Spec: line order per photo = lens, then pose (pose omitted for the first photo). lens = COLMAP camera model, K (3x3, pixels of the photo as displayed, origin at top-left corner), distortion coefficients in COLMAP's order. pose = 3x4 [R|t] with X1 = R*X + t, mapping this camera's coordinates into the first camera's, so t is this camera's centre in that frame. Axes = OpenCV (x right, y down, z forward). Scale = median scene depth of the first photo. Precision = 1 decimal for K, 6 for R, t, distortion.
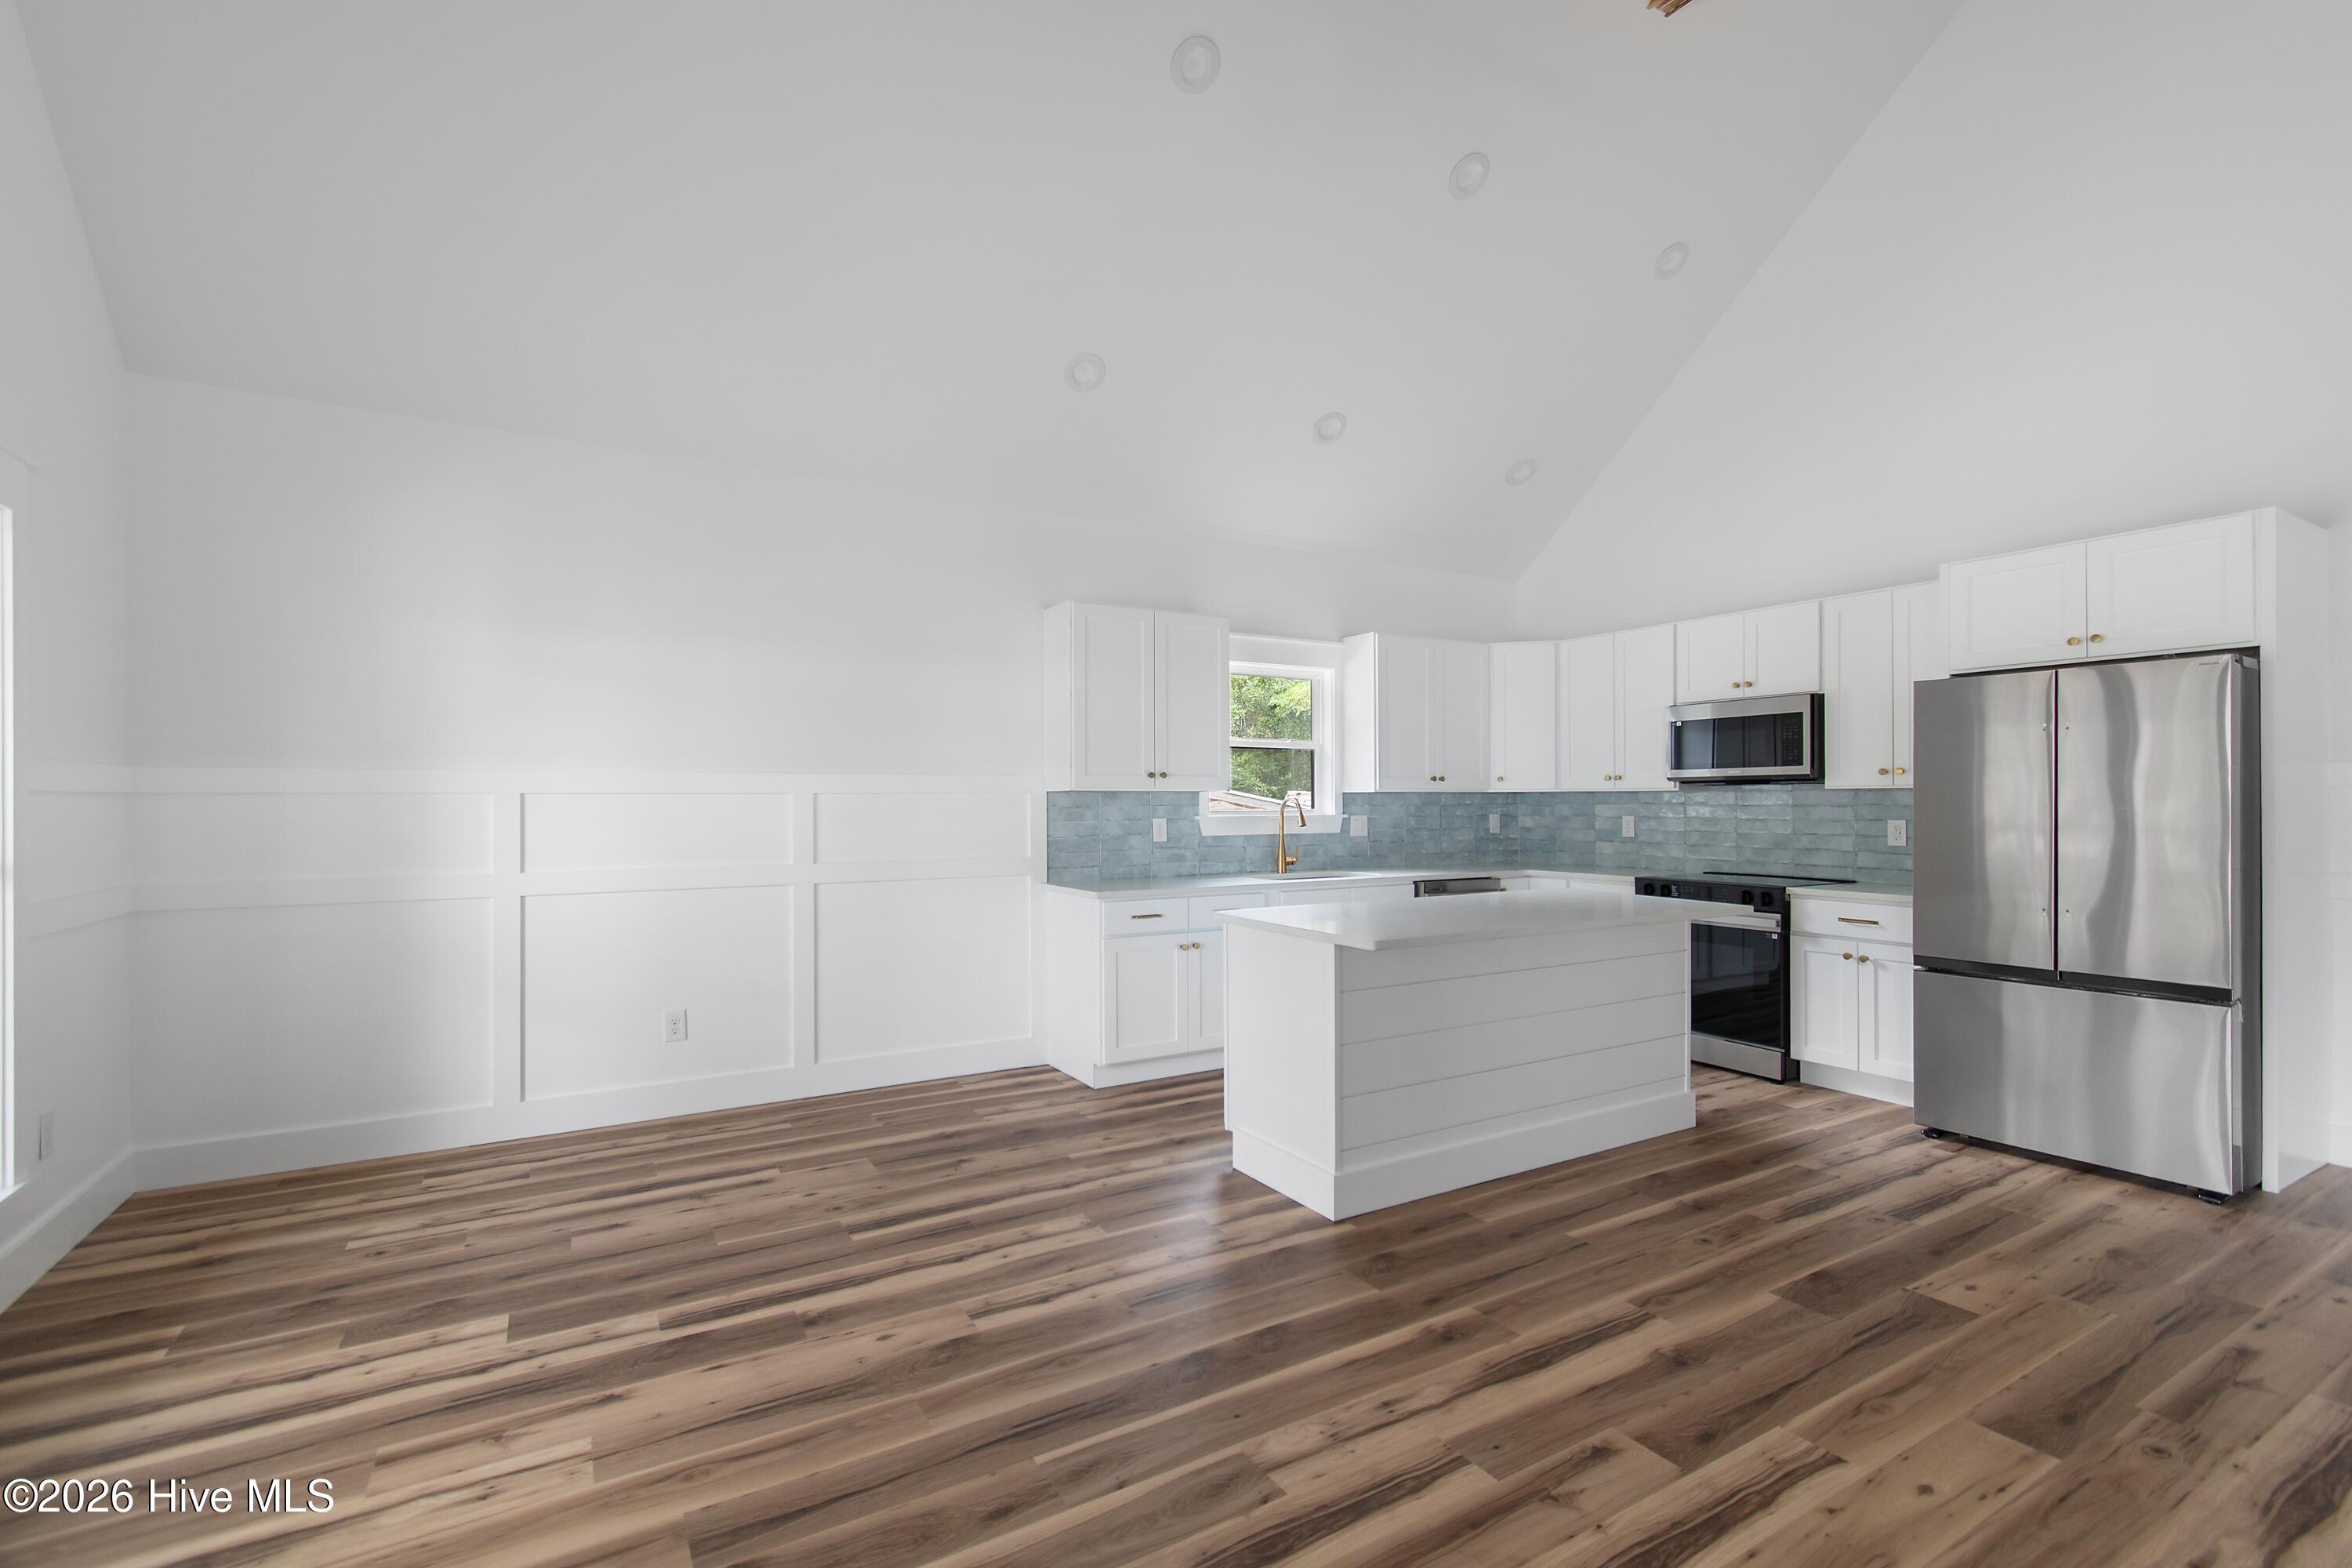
lens RADIAL K [[1054.5, 0, 1177.8], [0, 1054.5, 791.5], [0, 0, 1]] dist [0.008170, -0.002343]
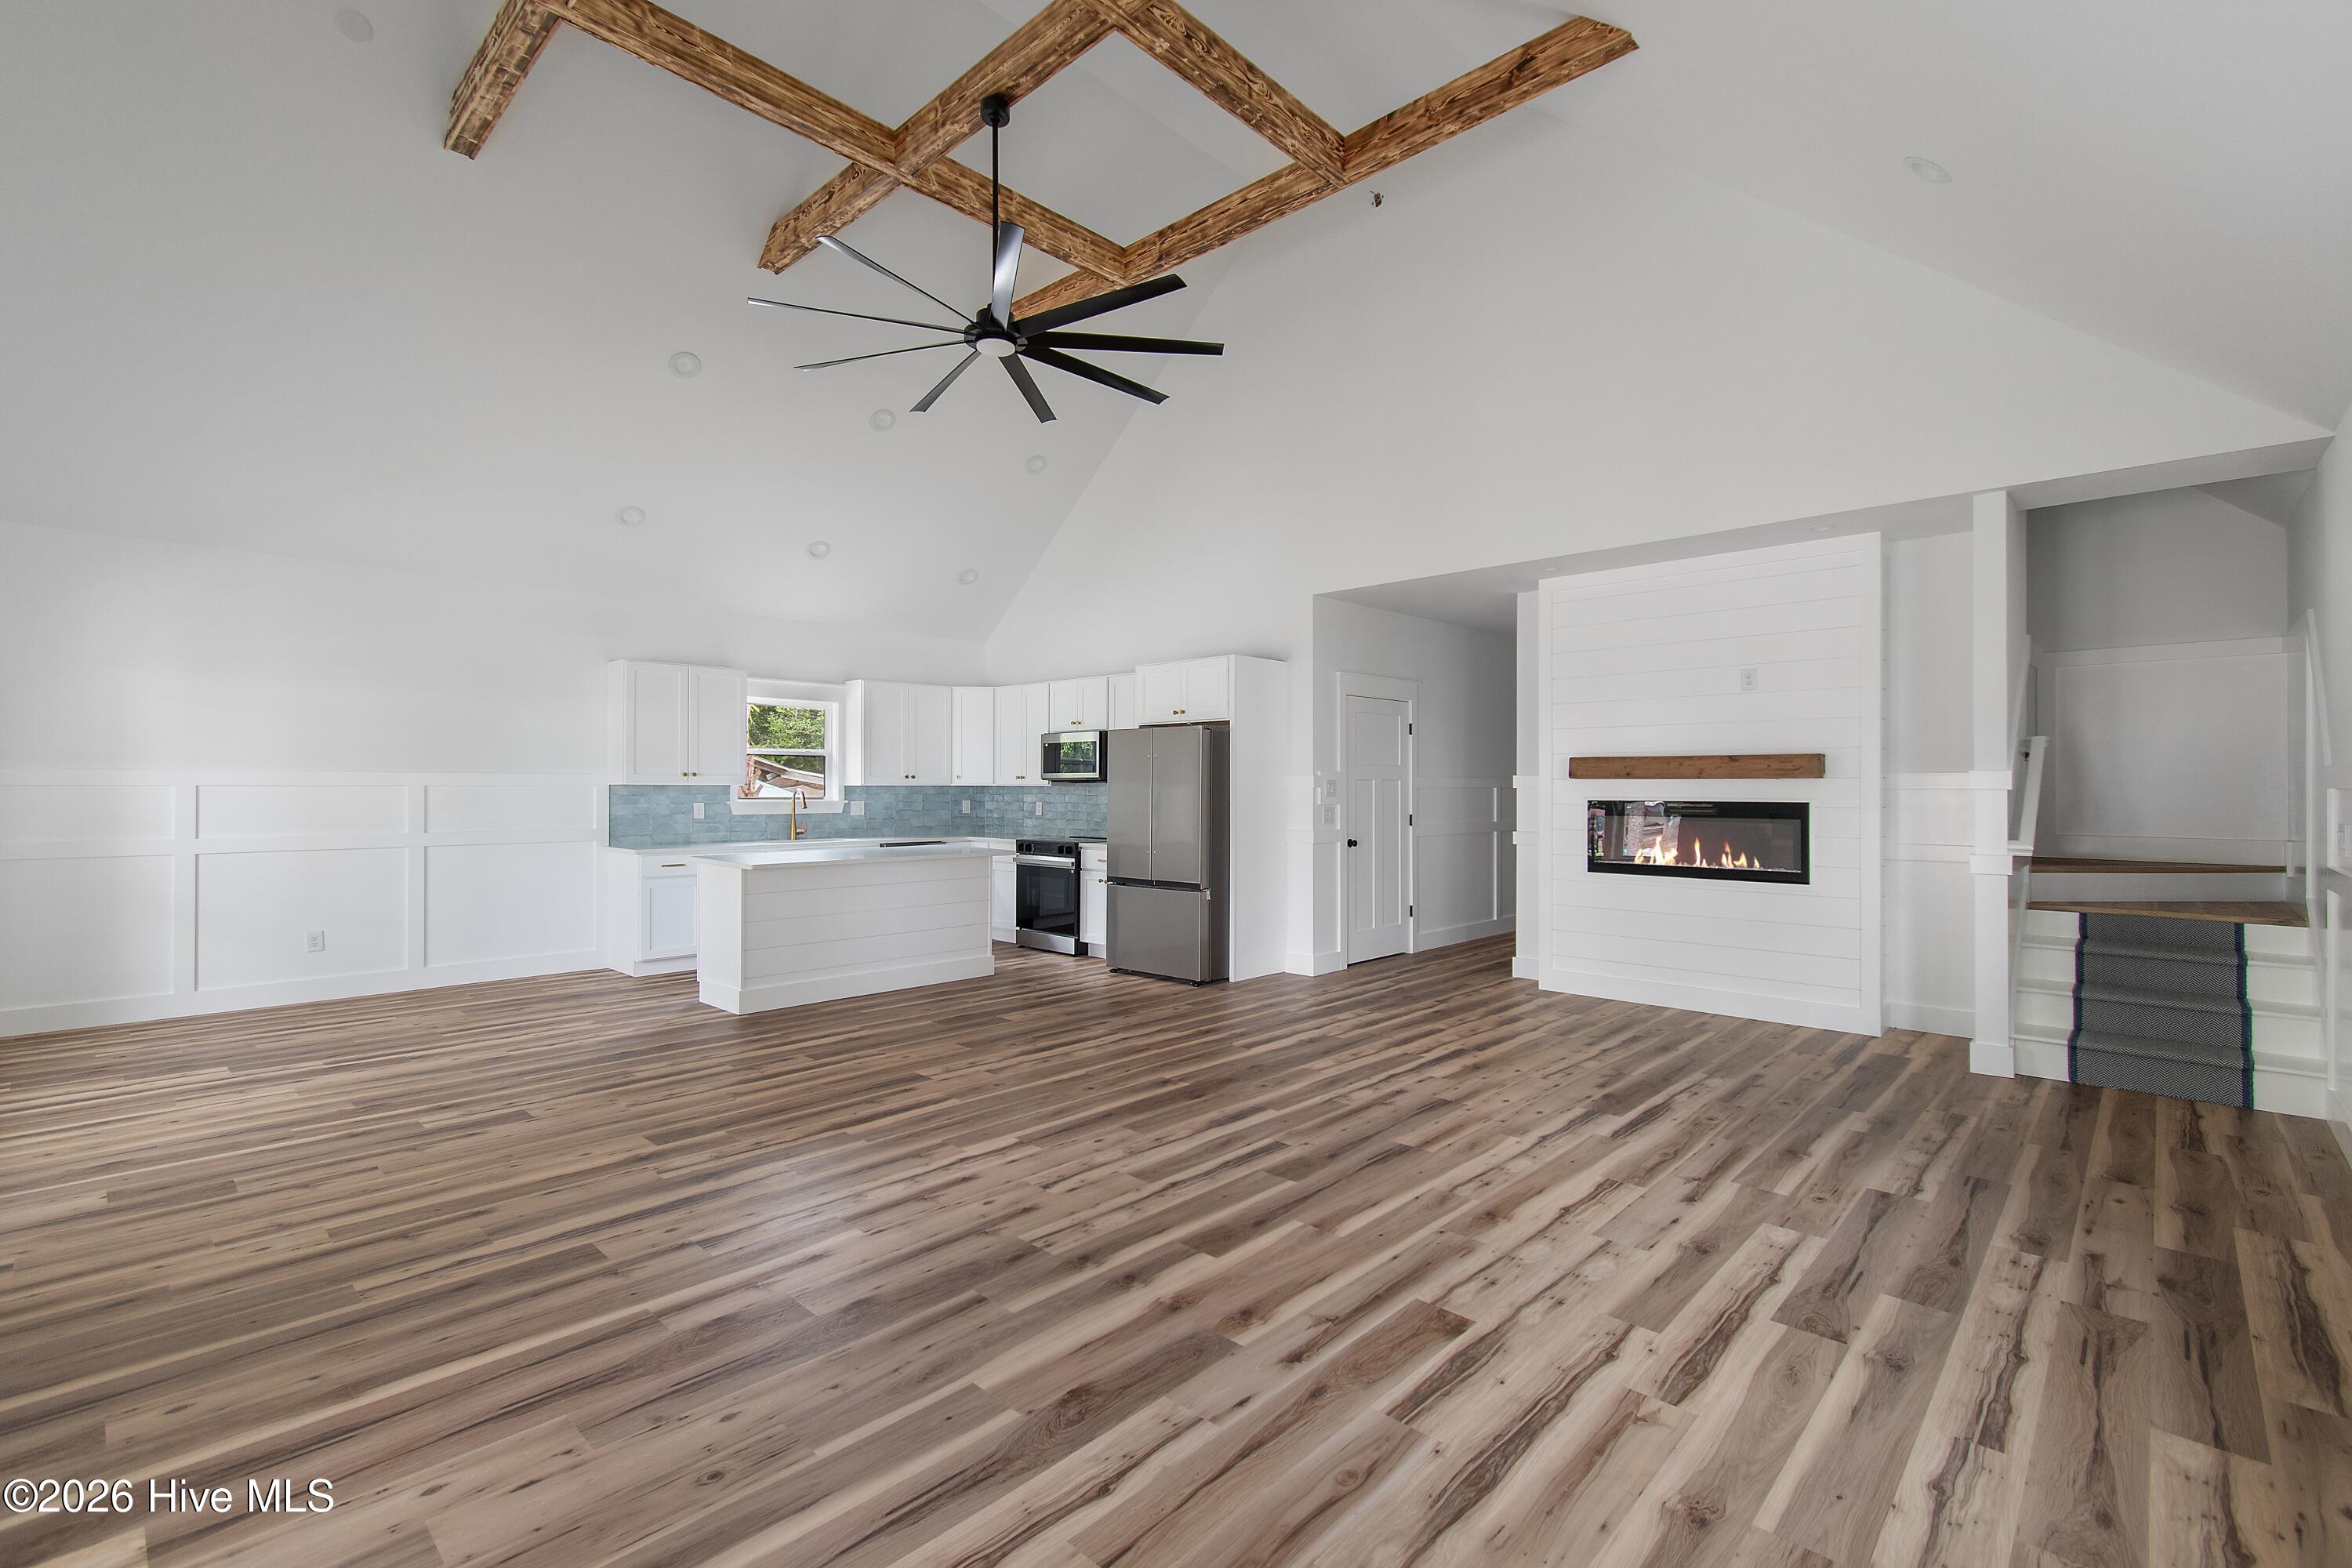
lens RADIAL K [[1054.5, 0, 1177.6], [0, 1054.5, 784.0], [0, 0, 1]] dist [0.008170, -0.002343]
pose [[0.964061, 0.006465, 0.265602, 0.271394], [-0.007693, 0.999964, 0.003583, -0.012968], [-0.265570, -0.005497, 0.964076, -0.695226]]
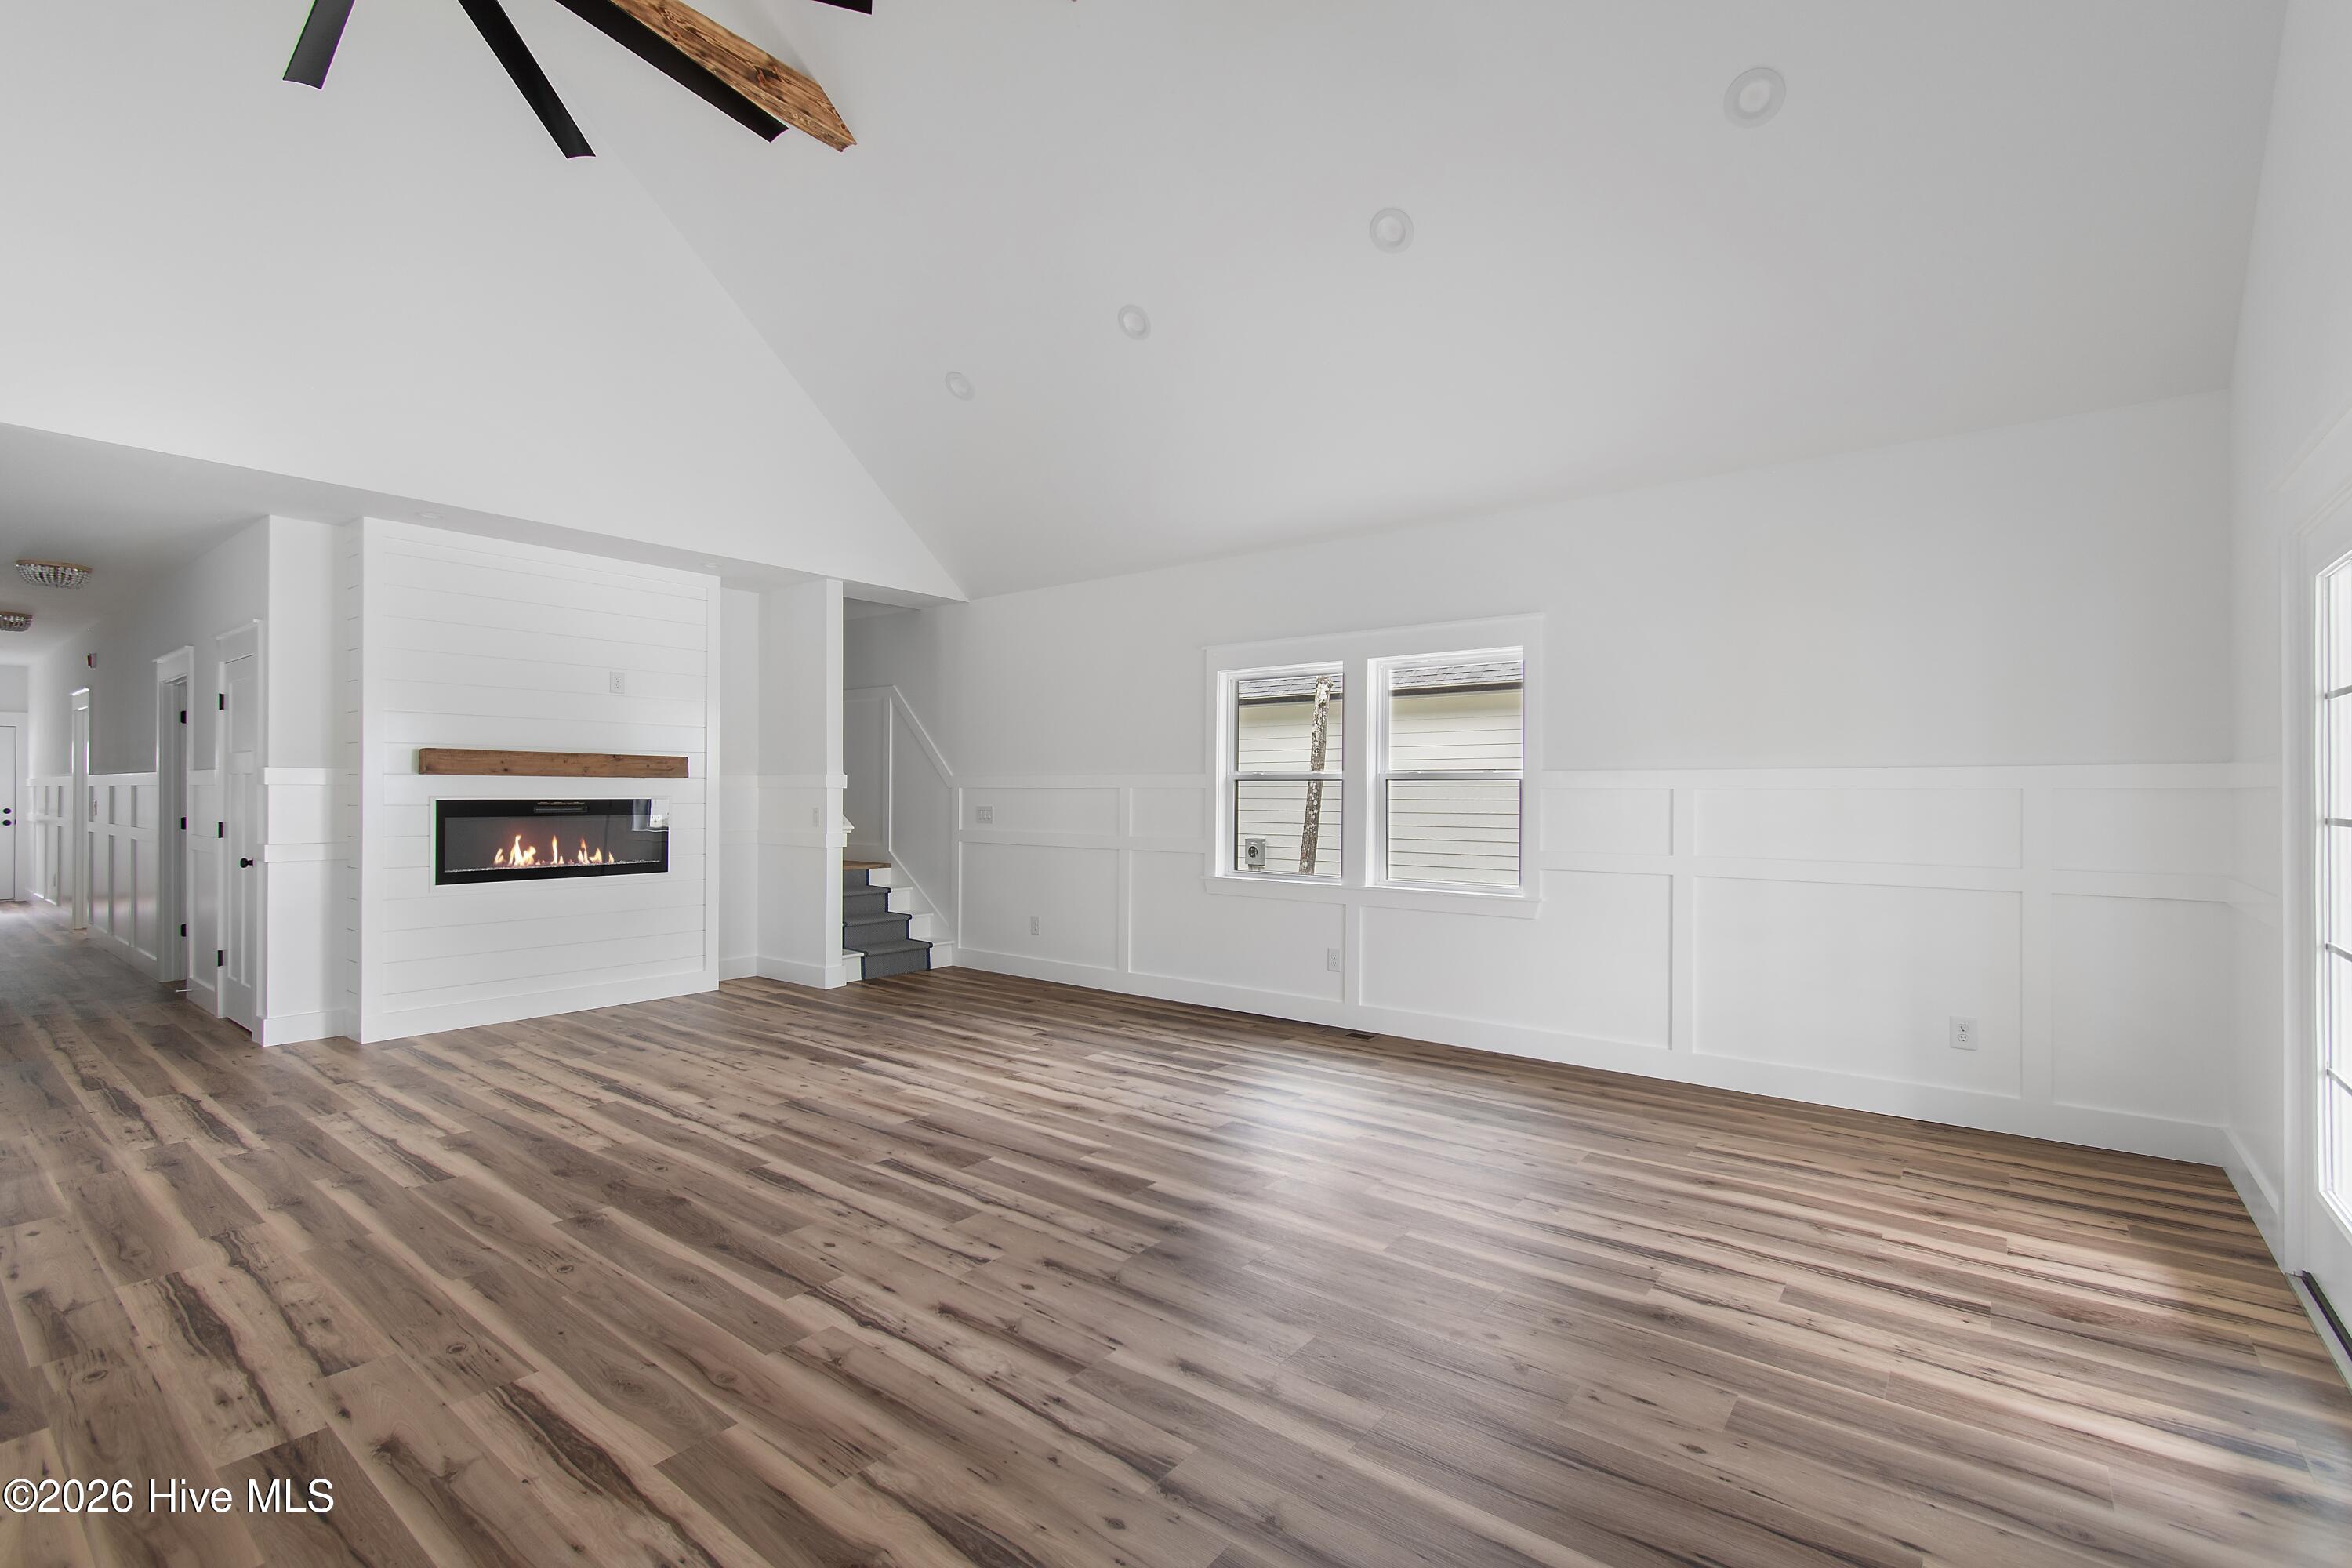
lens RADIAL K [[1054.5, 0, 1185.2], [0, 1054.5, 799.5], [0, 0, 1]] dist [0.008170, -0.002343]
pose [[-0.358452, -0.004595, 0.933537, -0.233993], [-0.010515, 0.999944, 0.000884, -0.001065], [-0.933489, -0.009500, -0.358480, 0.143196]]
